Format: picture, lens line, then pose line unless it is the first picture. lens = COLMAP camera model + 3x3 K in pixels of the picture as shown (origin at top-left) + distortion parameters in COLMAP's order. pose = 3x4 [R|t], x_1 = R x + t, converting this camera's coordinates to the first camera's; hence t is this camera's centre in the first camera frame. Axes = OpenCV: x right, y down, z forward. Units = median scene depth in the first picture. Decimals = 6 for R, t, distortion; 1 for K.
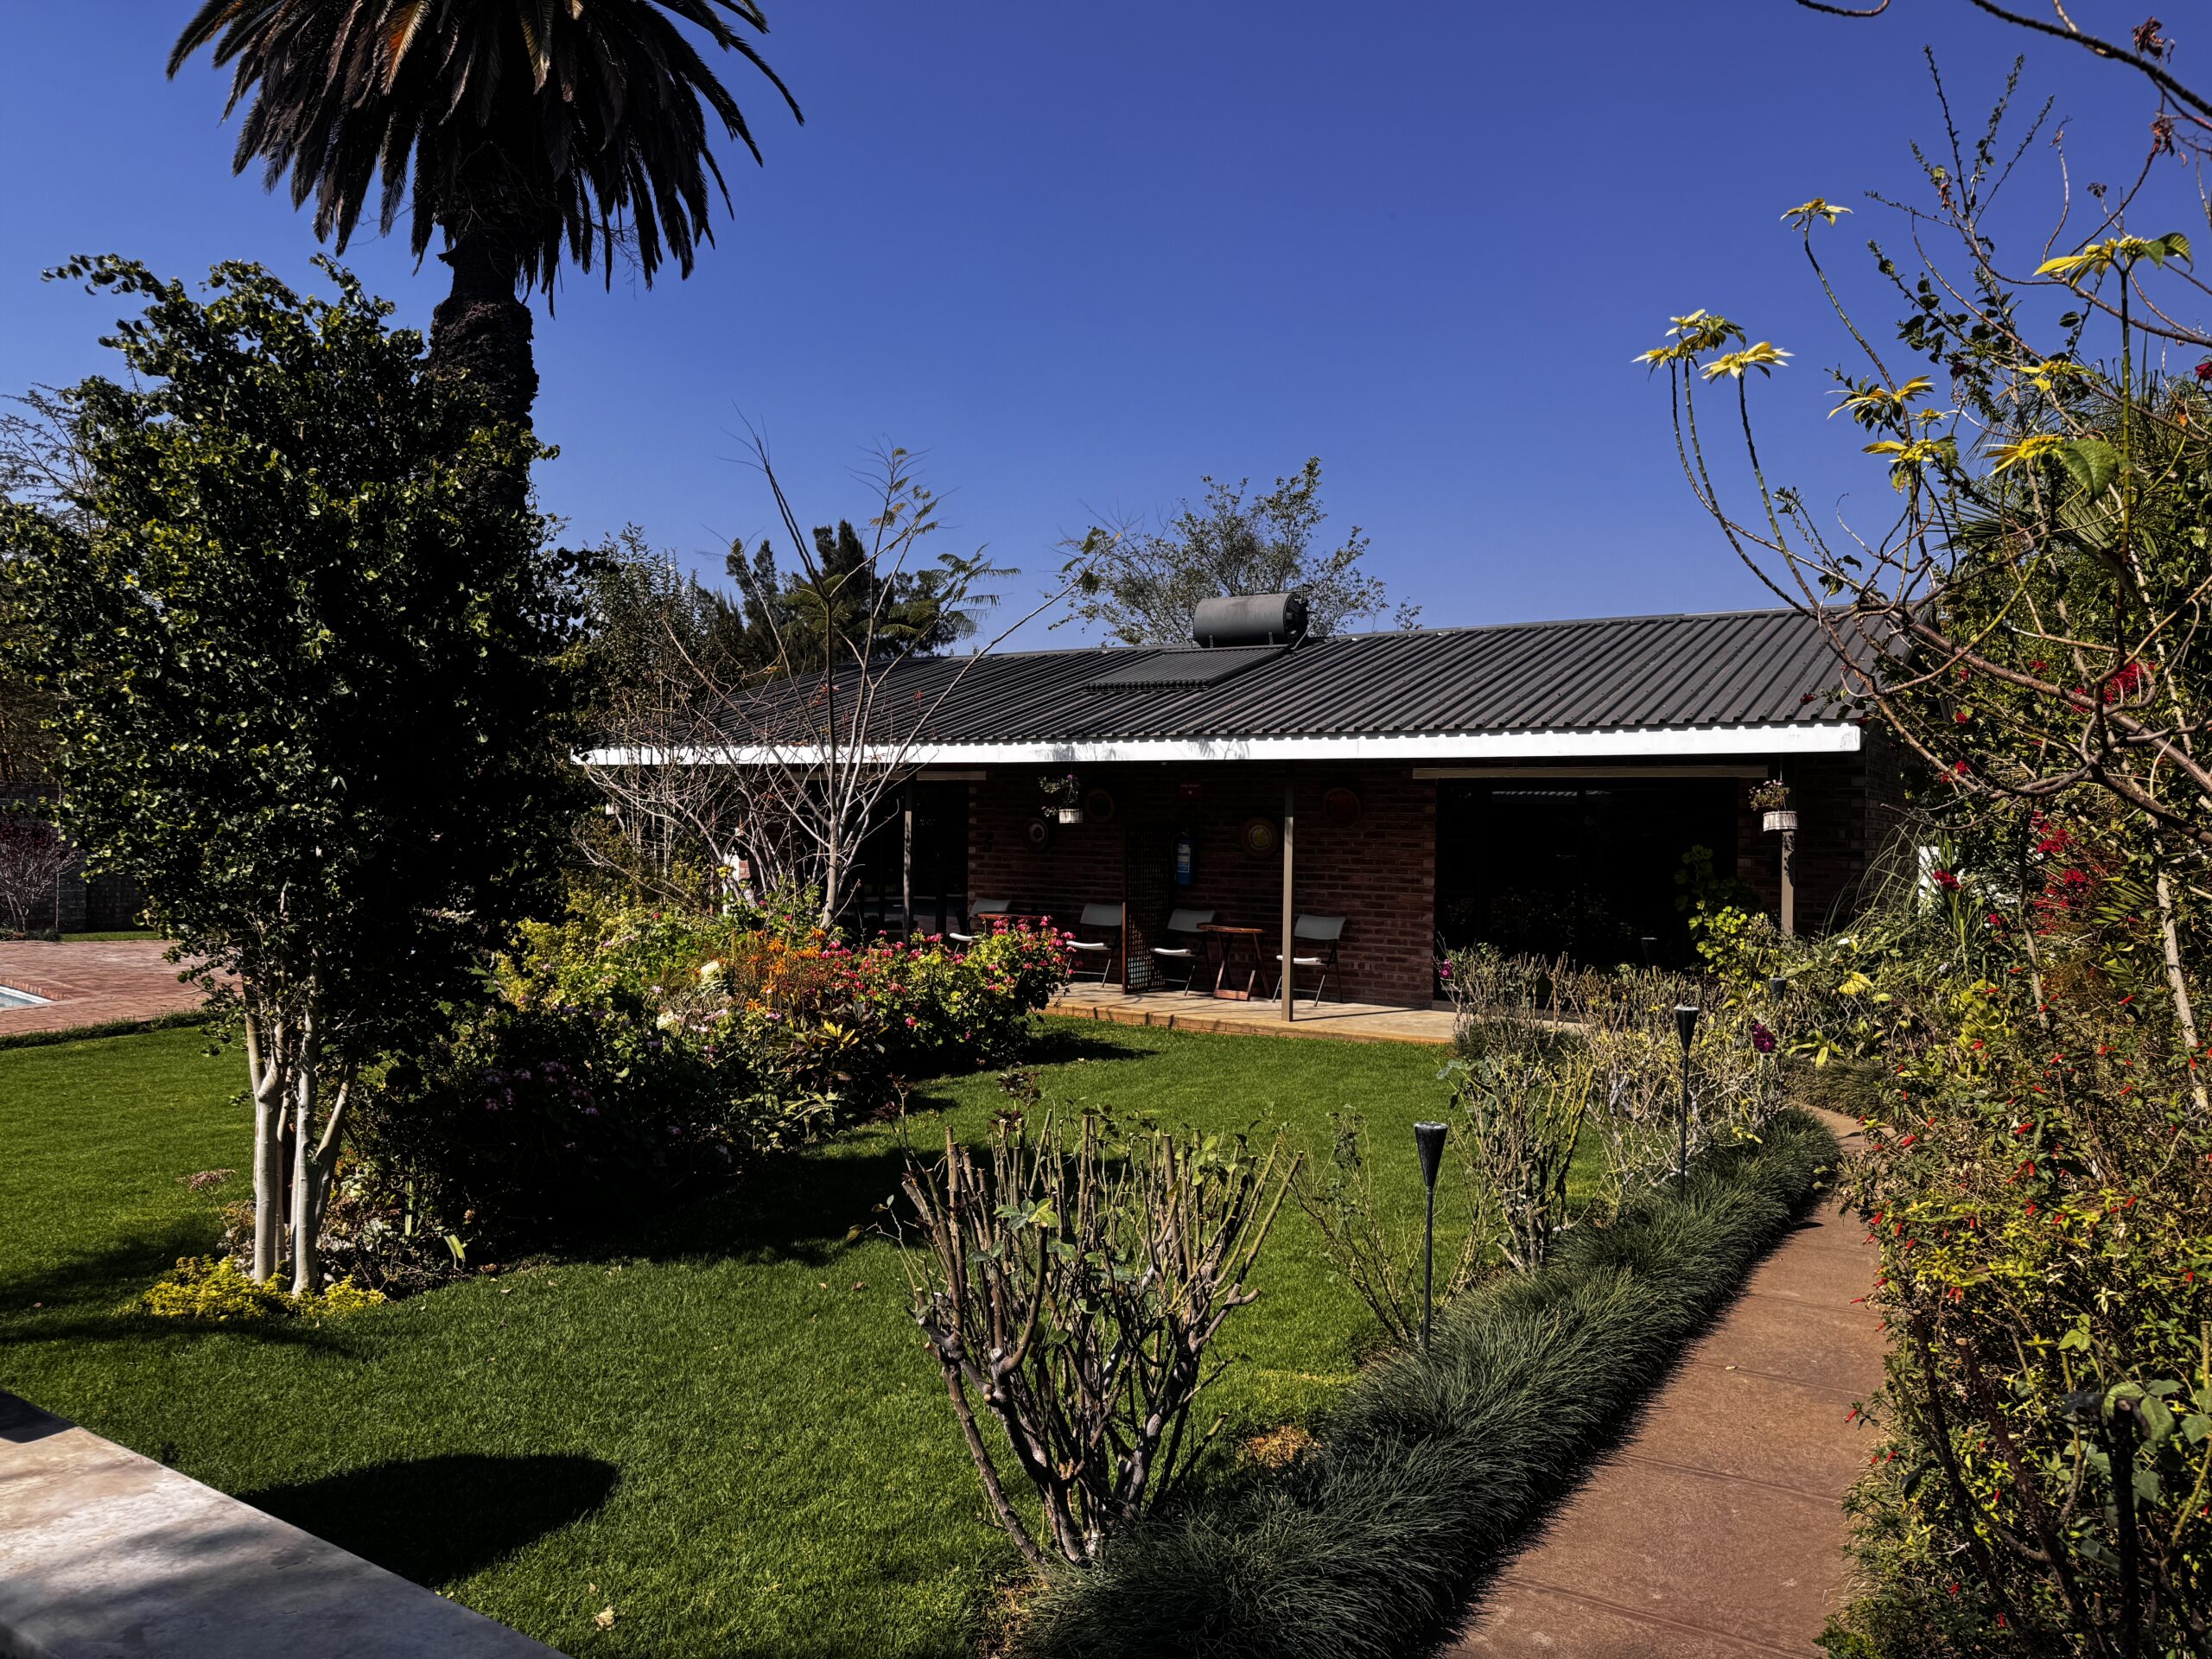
lens RADIAL K [[1566.3, 0, 1119.0], [0, 1566.3, 809.9], [0, 0, 1]] dist [0.062172, -0.083273]
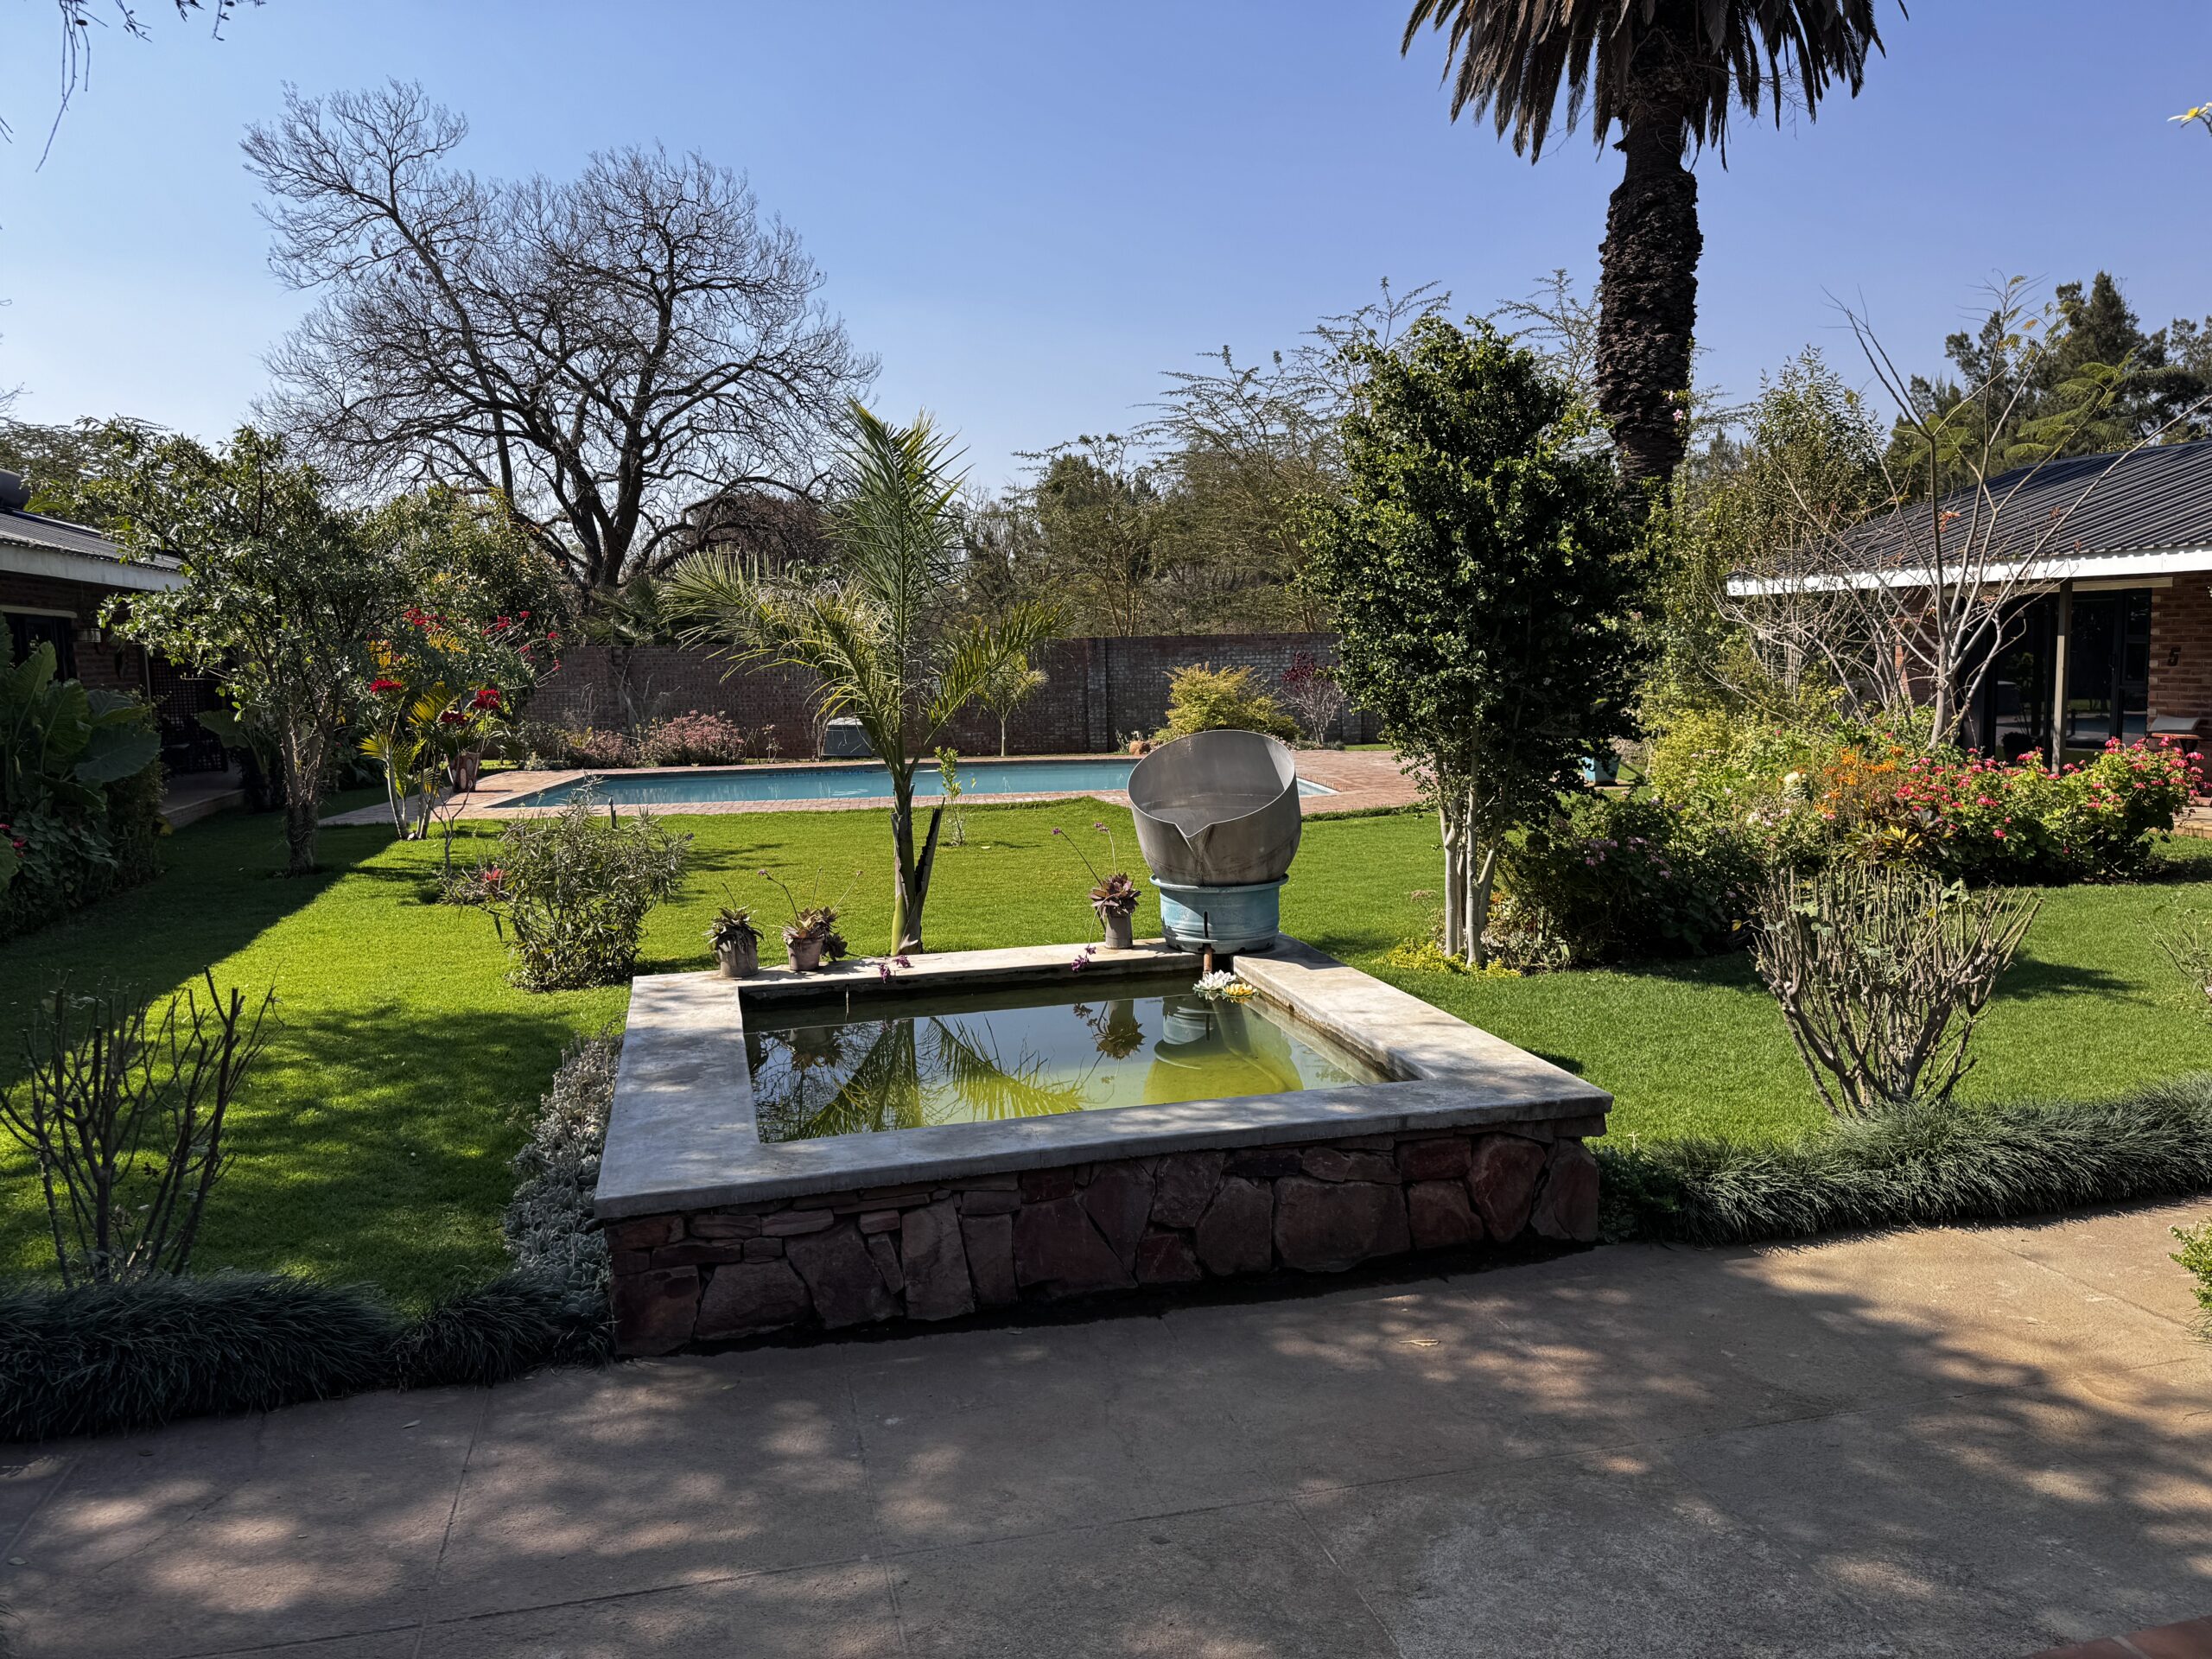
lens RADIAL K [[1566.3, 0, 1063.2], [0, 1566.3, 801.0], [0, 0, 1]] dist [0.062172, -0.083273]
pose [[0.720861, 0.036460, -0.692120, 0.151443], [0.042157, 0.994460, 0.096294, -0.019080], [0.691797, -0.098592, 0.715330, -0.221410]]
